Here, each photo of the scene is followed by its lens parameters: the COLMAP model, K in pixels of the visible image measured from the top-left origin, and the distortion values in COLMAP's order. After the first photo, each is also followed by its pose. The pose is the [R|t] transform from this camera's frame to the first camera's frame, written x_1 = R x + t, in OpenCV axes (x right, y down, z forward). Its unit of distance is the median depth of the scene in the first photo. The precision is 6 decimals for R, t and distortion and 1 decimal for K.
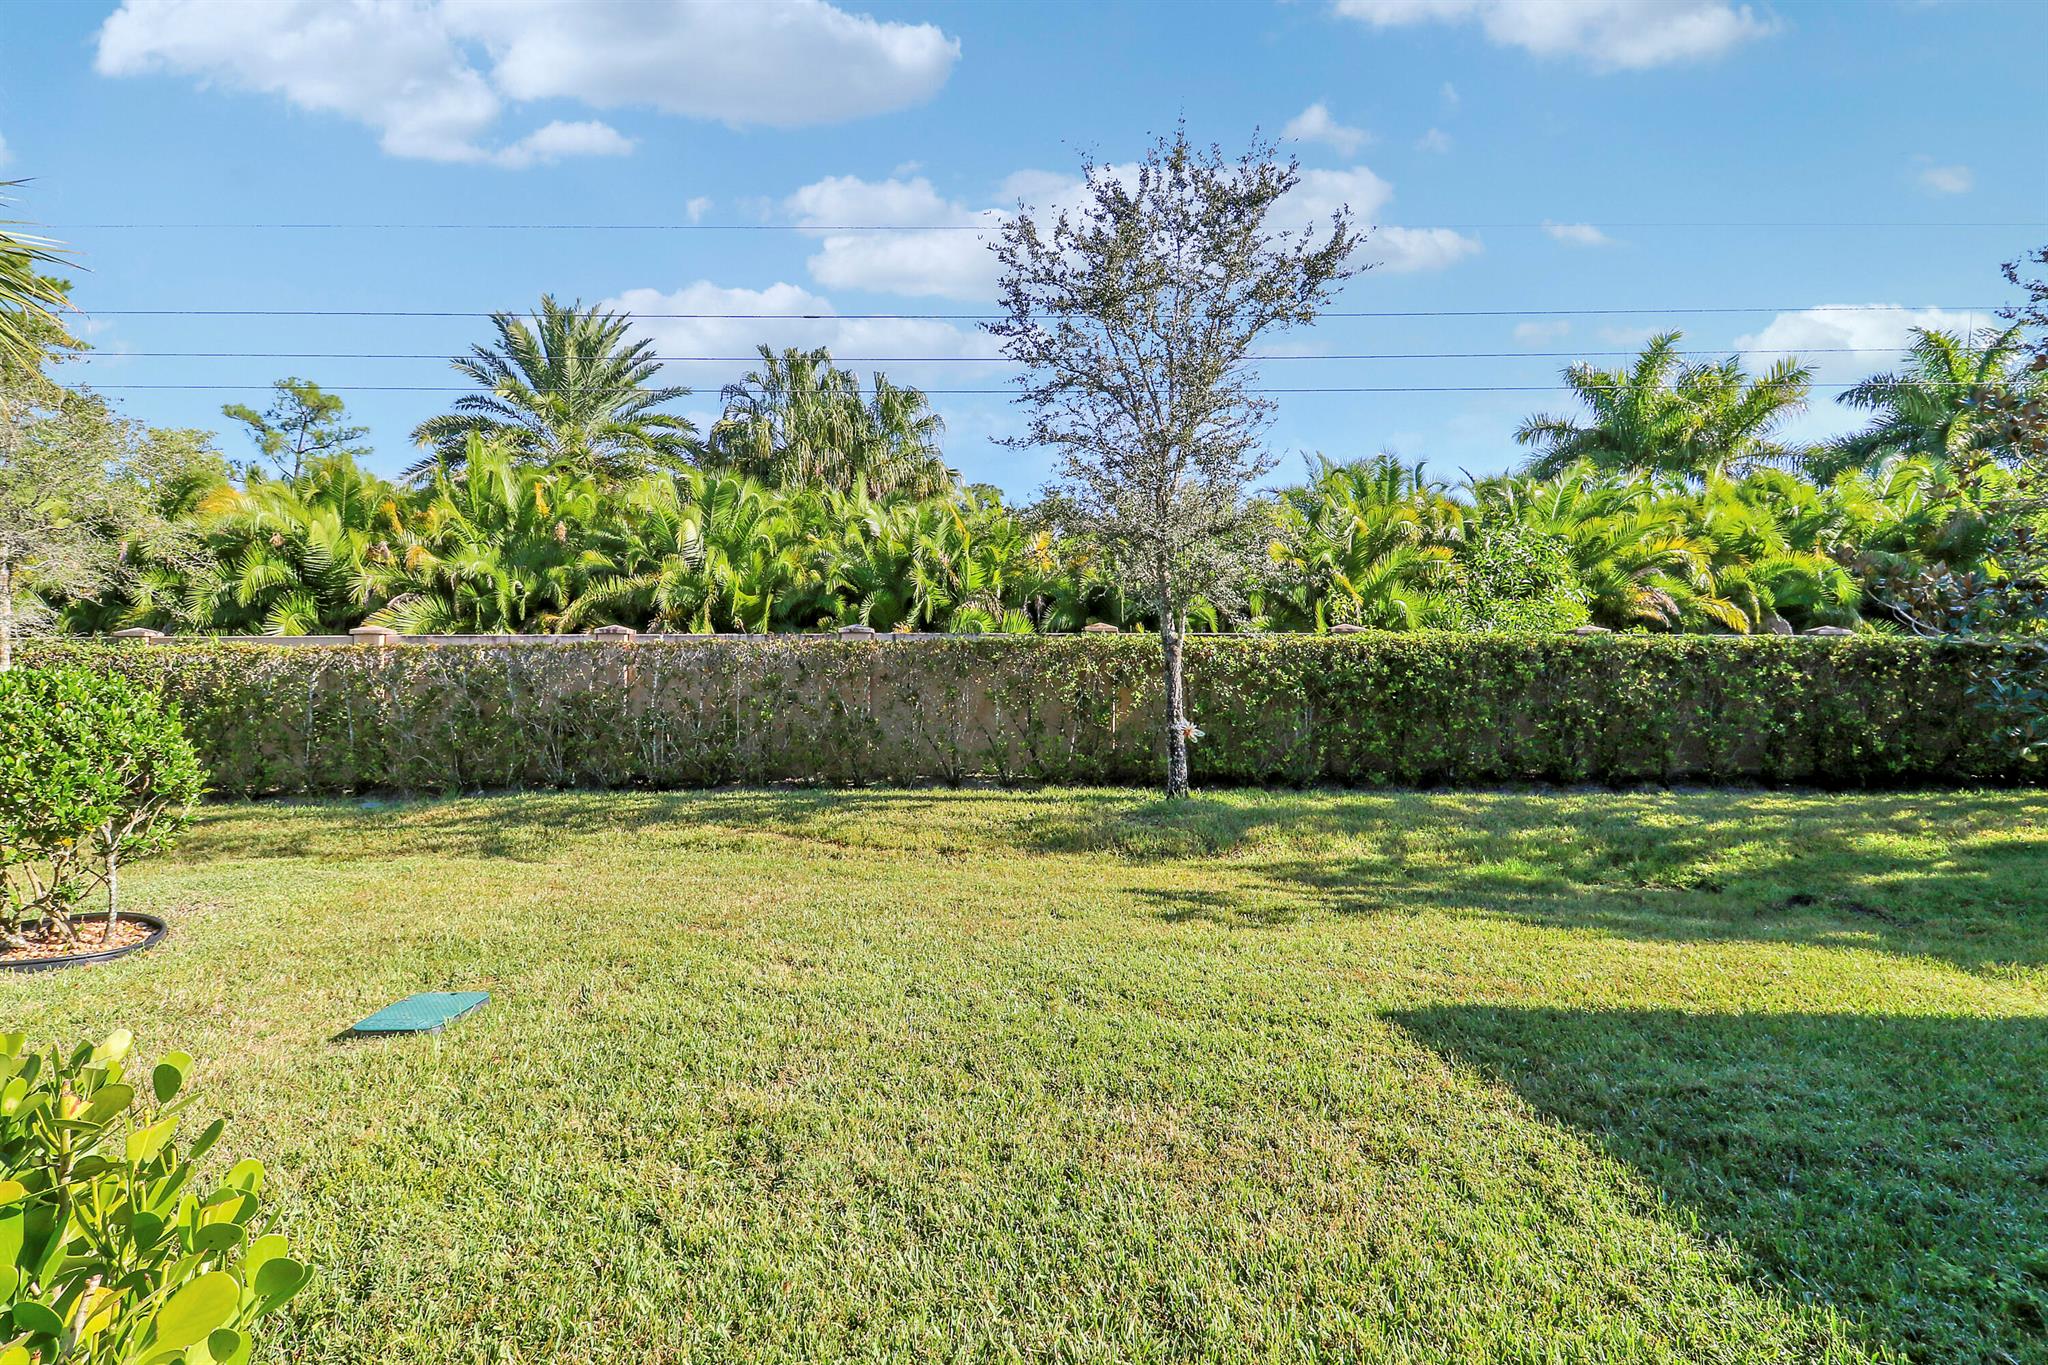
lens RADIAL K [[937.7, 0, 978.5], [0, 937.7, 668.7], [0, 0, 1]] dist [0.000324, -0.000135]
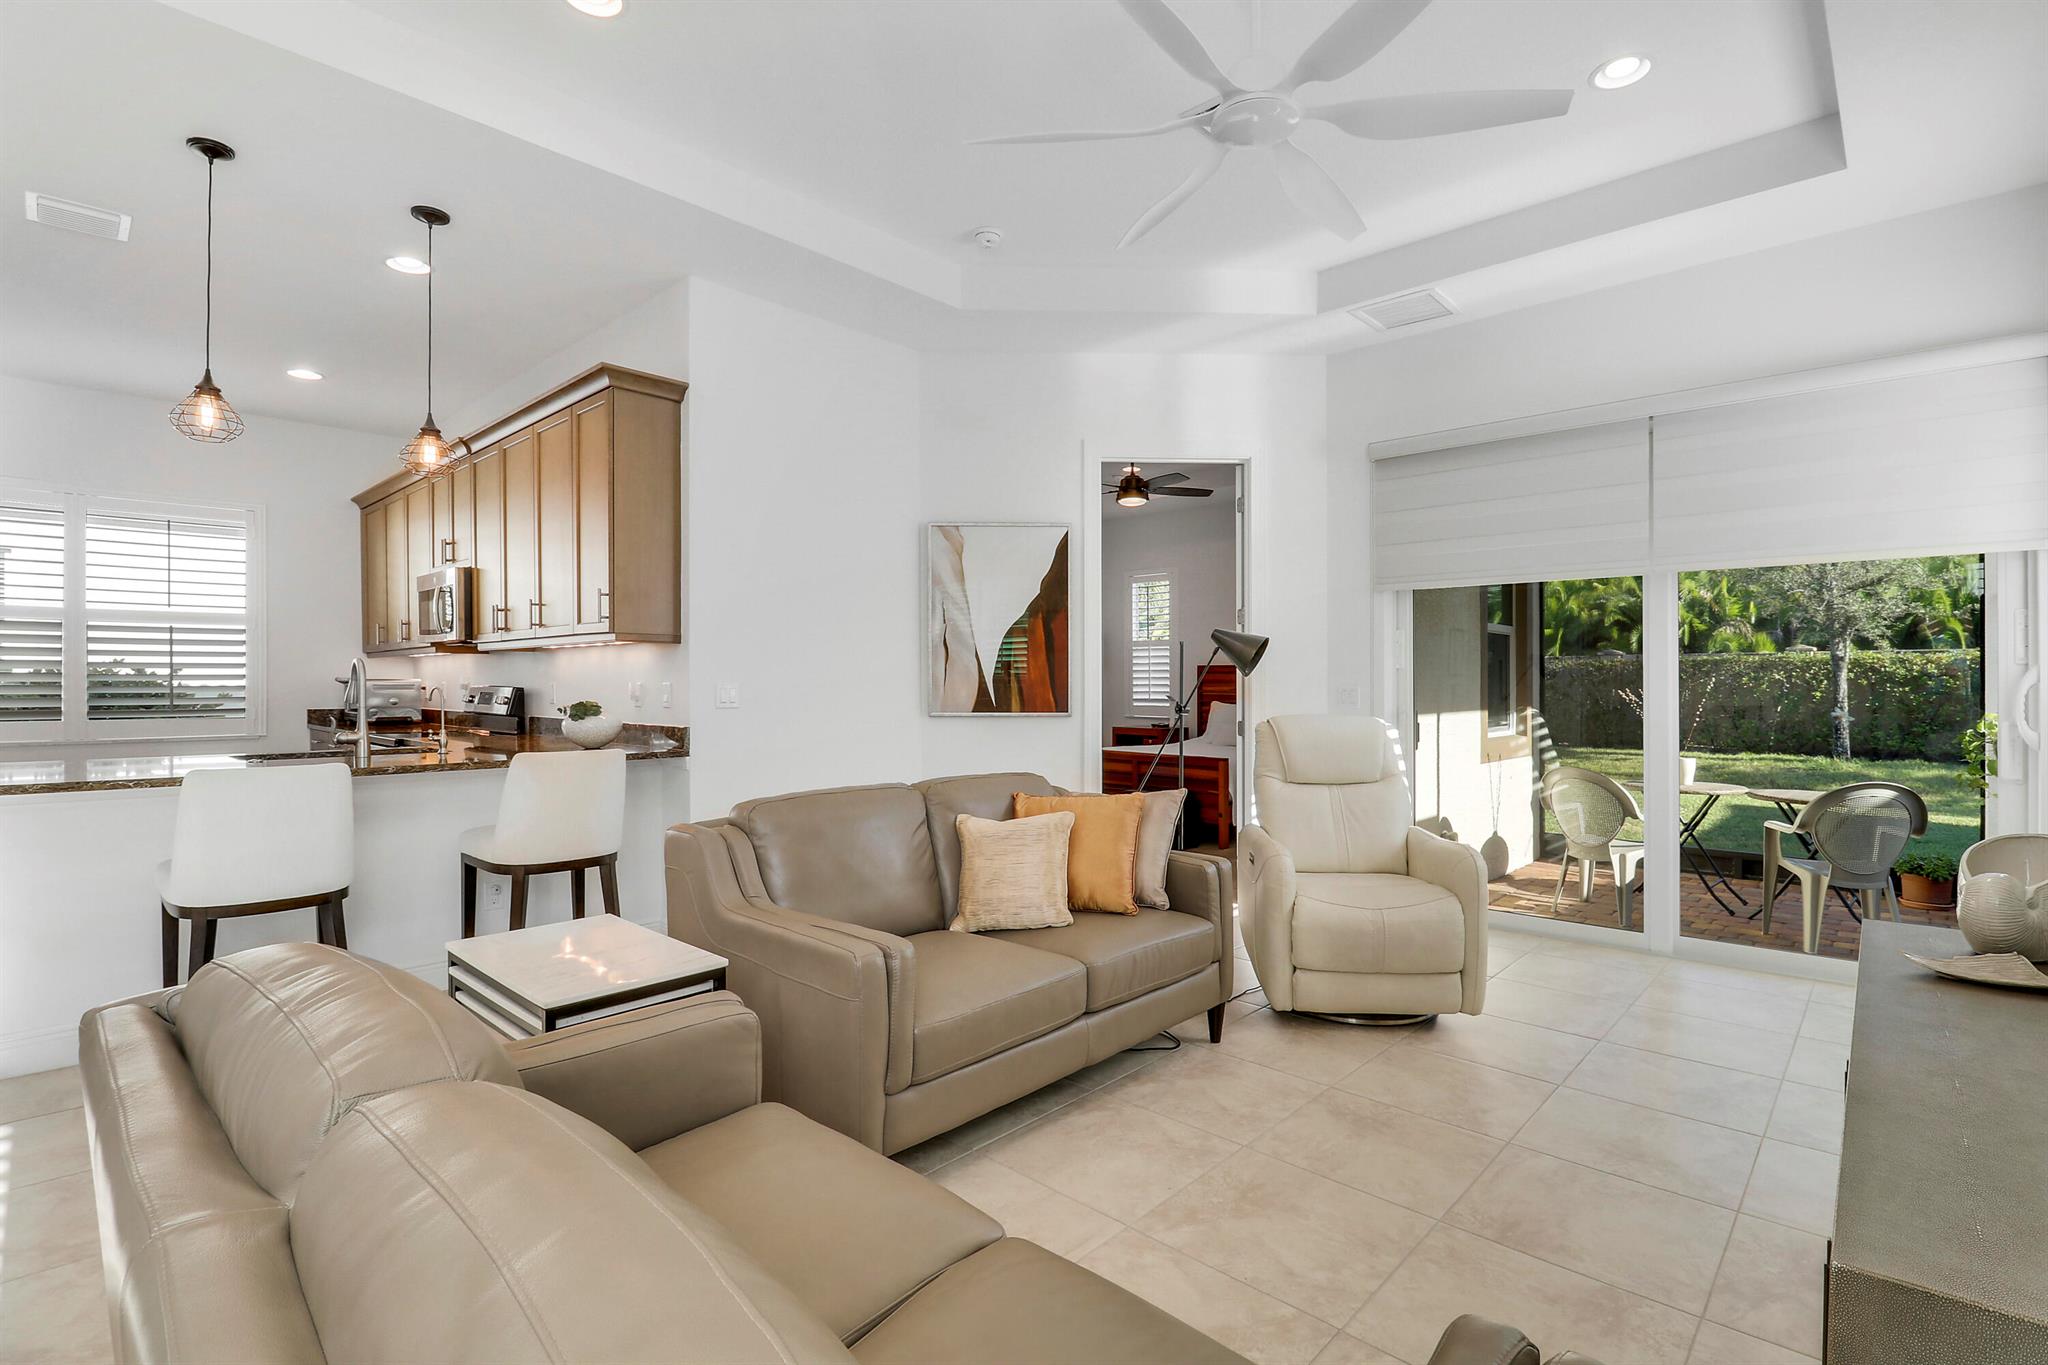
lens RADIAL K [[956.2, 0, 1033.5], [0, 956.2, 680.8], [0, 0, 1]] dist [0.001588, -0.012224]
pose [[0.714457, 0.000487, -0.699679, 0.254260], [0.001650, 0.999996, 0.002381, 0.000993], [0.699677, -0.002855, 0.714453, -0.715557]]
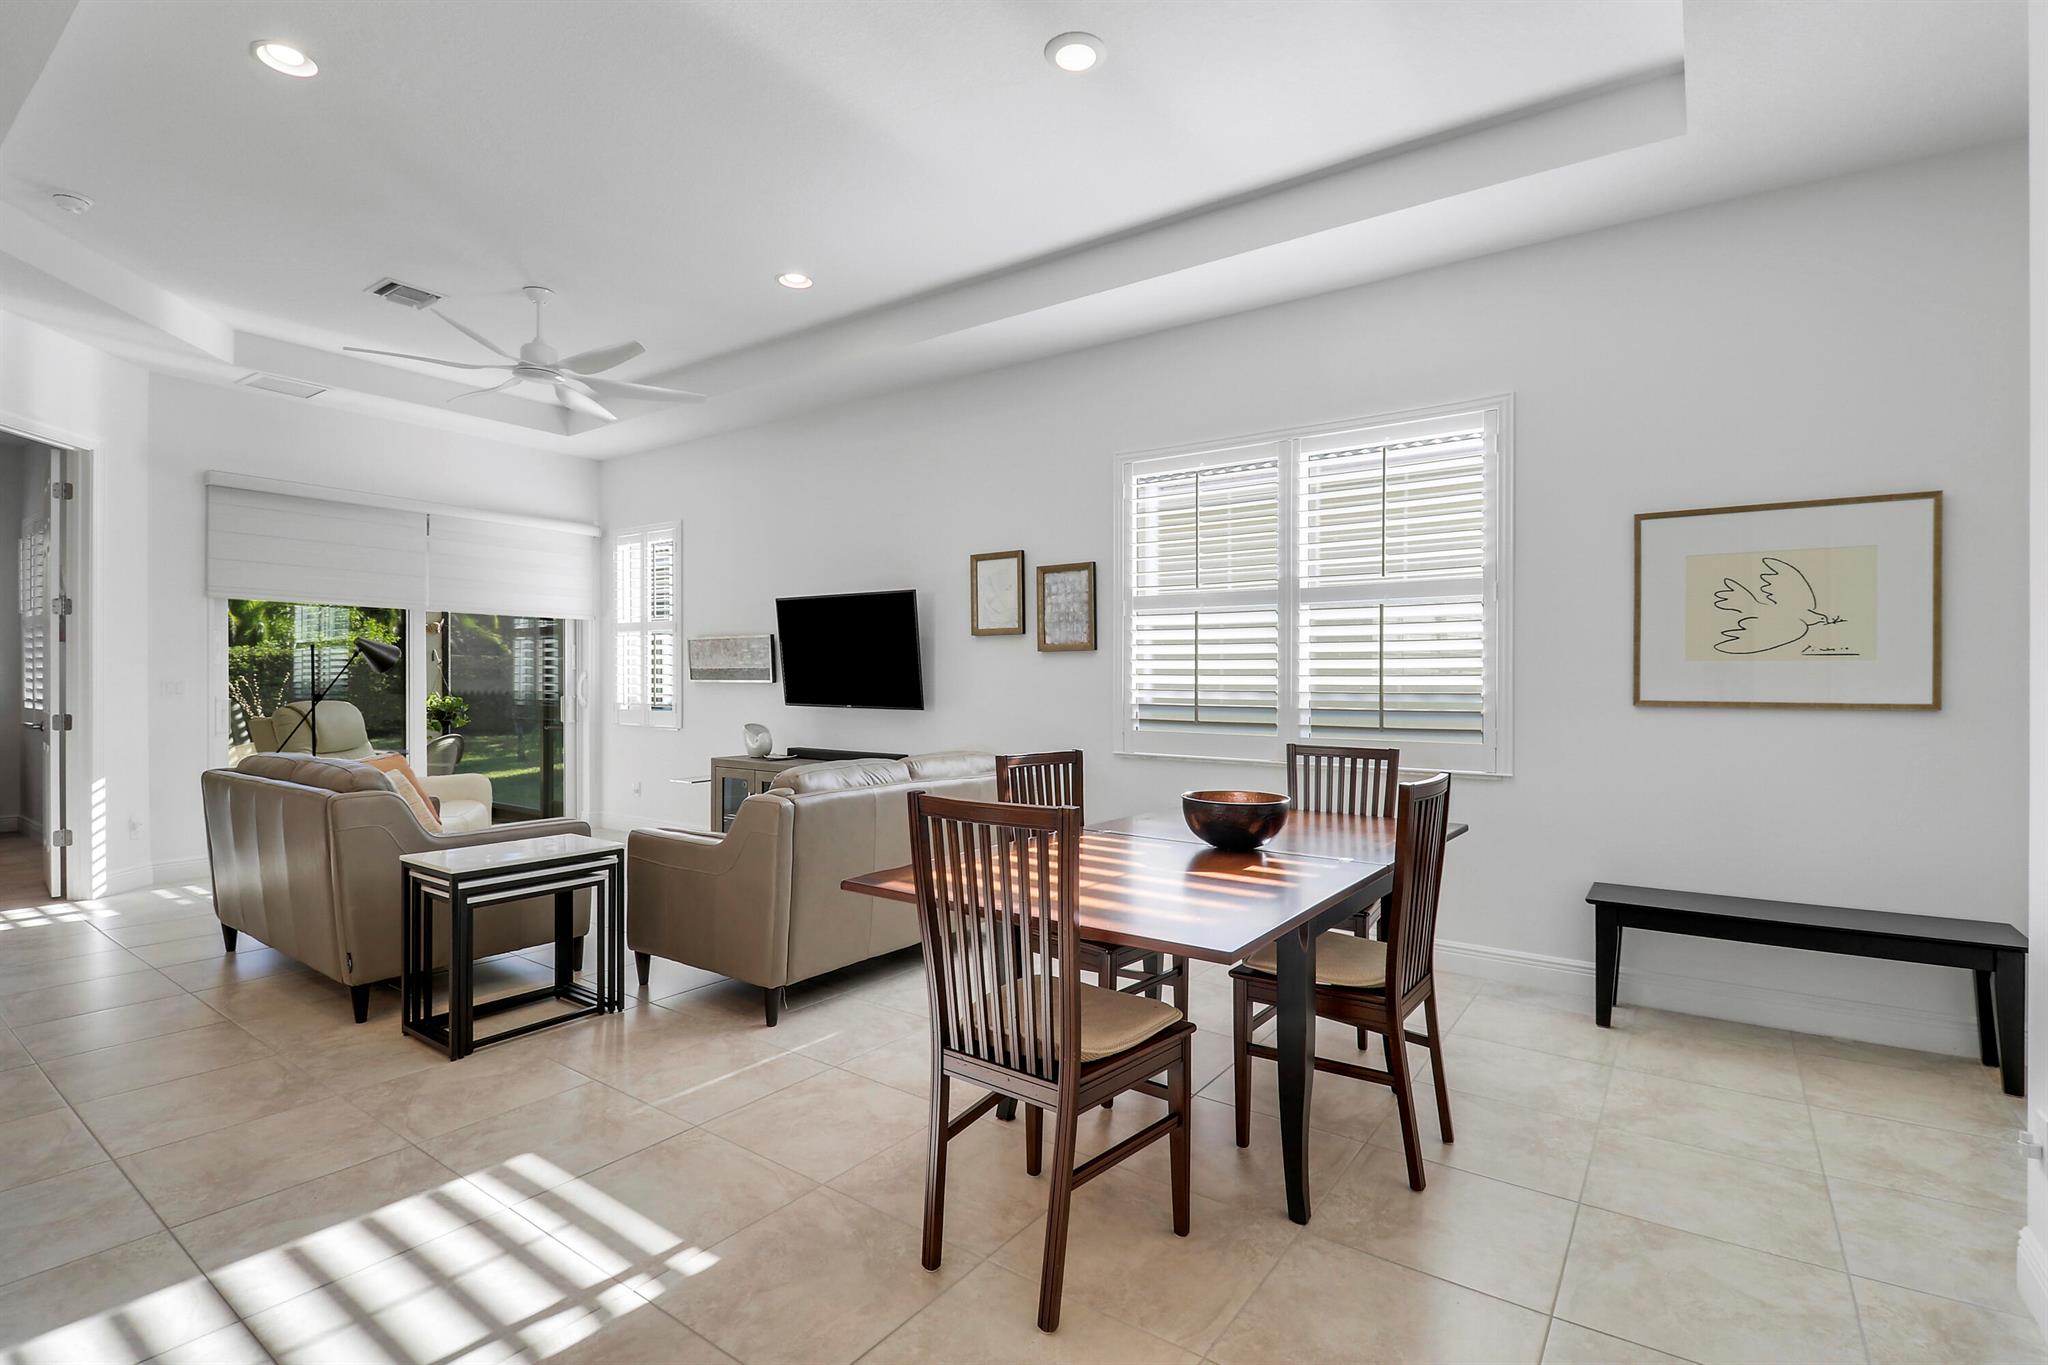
lens RADIAL K [[956.2, 0, 1042.2], [0, 956.2, 688.4], [0, 0, 1]] dist [0.001588, -0.012224]
pose [[0.593115, -0.001902, 0.805116, -0.036397], [-0.012017, 0.999865, 0.011214, -0.000884], [-0.805028, -0.016326, 0.593012, -0.917151]]
